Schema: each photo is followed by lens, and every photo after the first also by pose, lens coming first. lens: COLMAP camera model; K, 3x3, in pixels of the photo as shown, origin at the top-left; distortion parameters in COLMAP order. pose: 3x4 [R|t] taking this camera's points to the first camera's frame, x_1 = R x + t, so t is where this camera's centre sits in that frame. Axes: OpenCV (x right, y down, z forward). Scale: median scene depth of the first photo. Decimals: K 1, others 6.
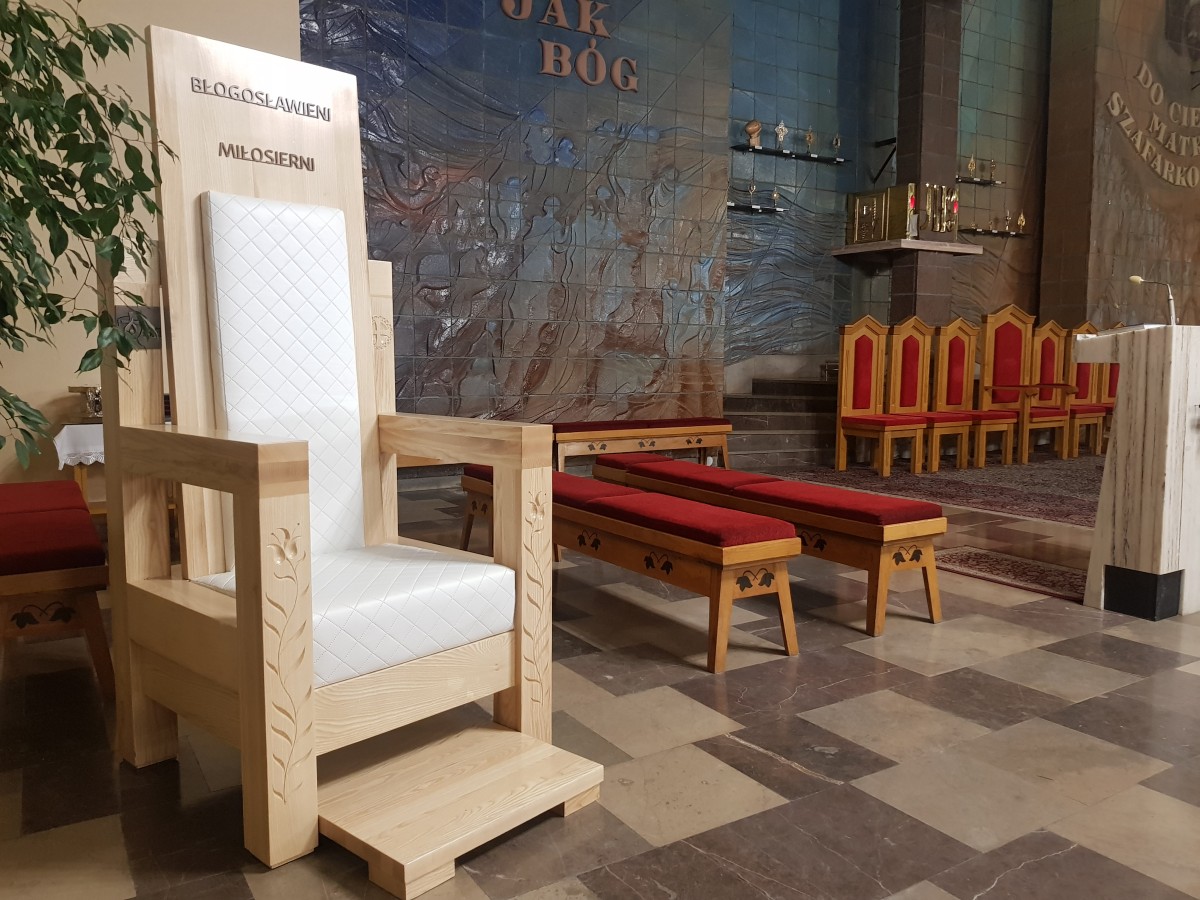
lens RADIAL K [[928.3, 0, 609.9], [0, 928.3, 449.4], [0, 0, 1]] dist [0.054063, -0.091411]
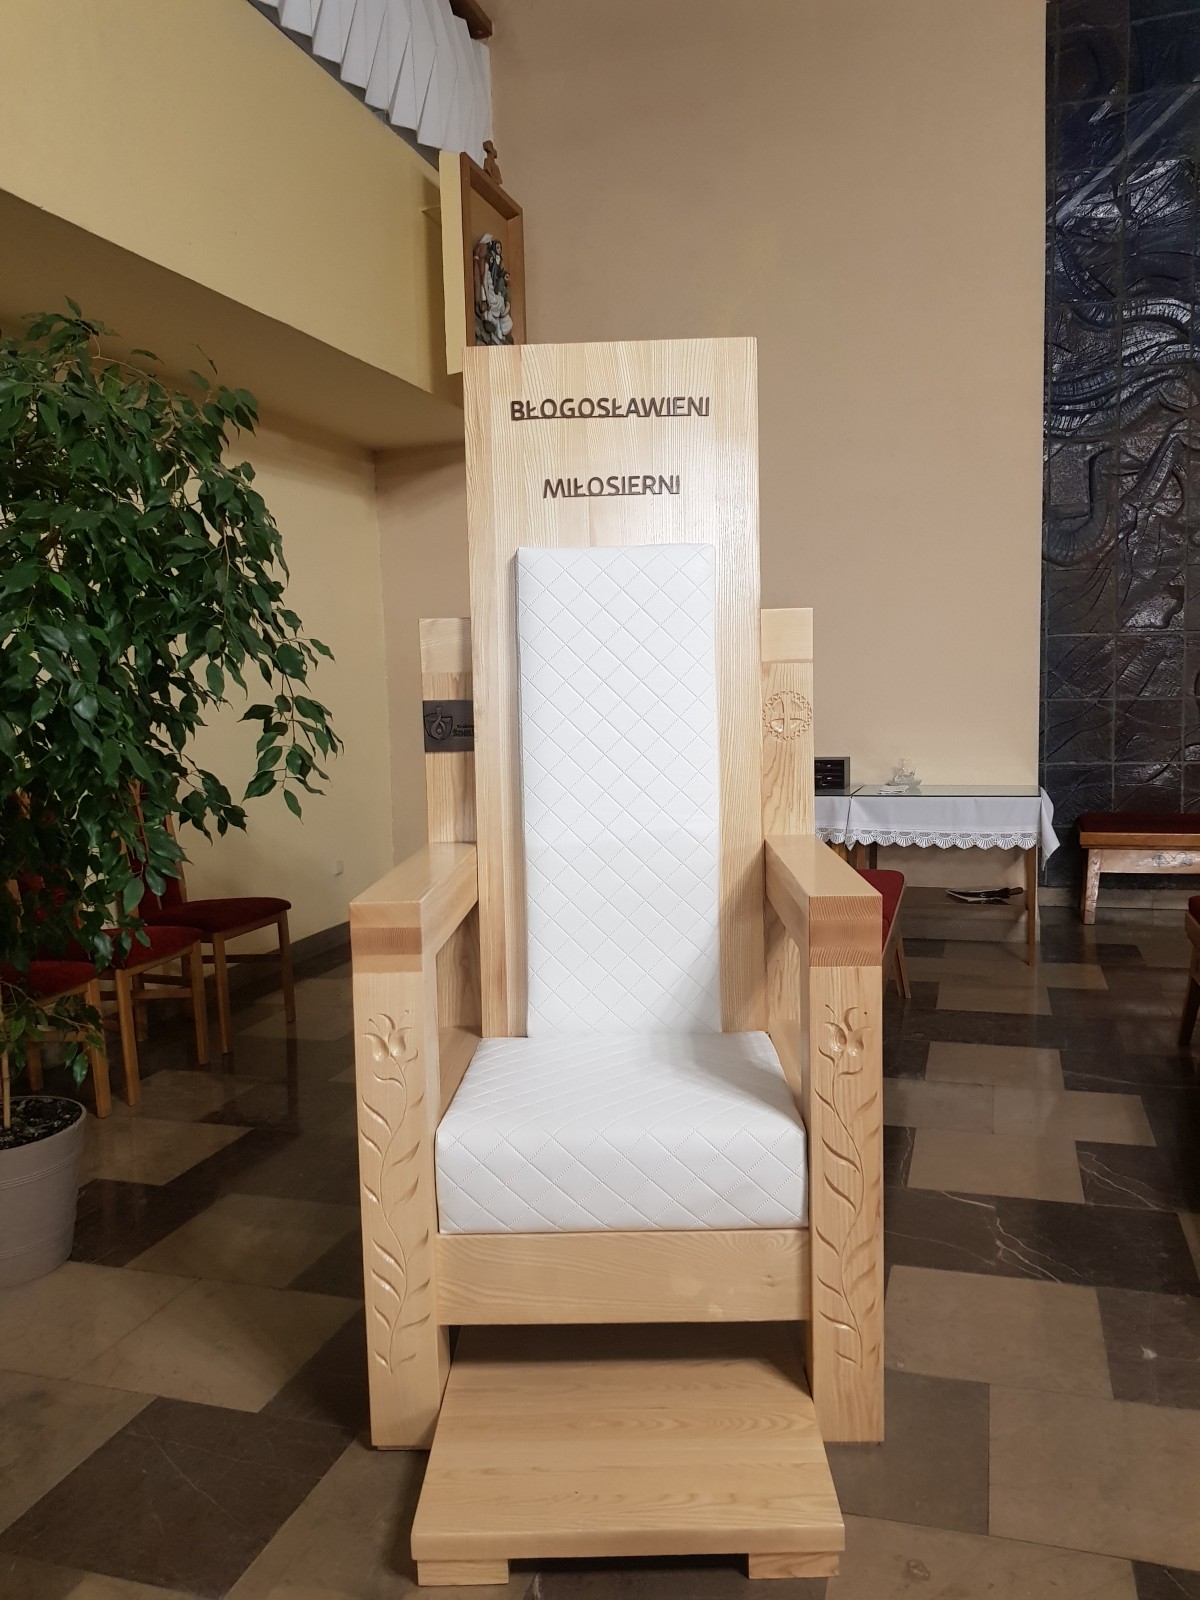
lens RADIAL K [[1237.7, 0, 627.8], [0, 1237.7, 823.1], [0, 0, 1]] dist [0.054063, -0.091411]
pose [[0.651407, 0.071814, -0.755322, 0.137718], [-0.049776, 0.997411, 0.051902, -0.034721], [0.757094, 0.003788, 0.653295, 0.129513]]
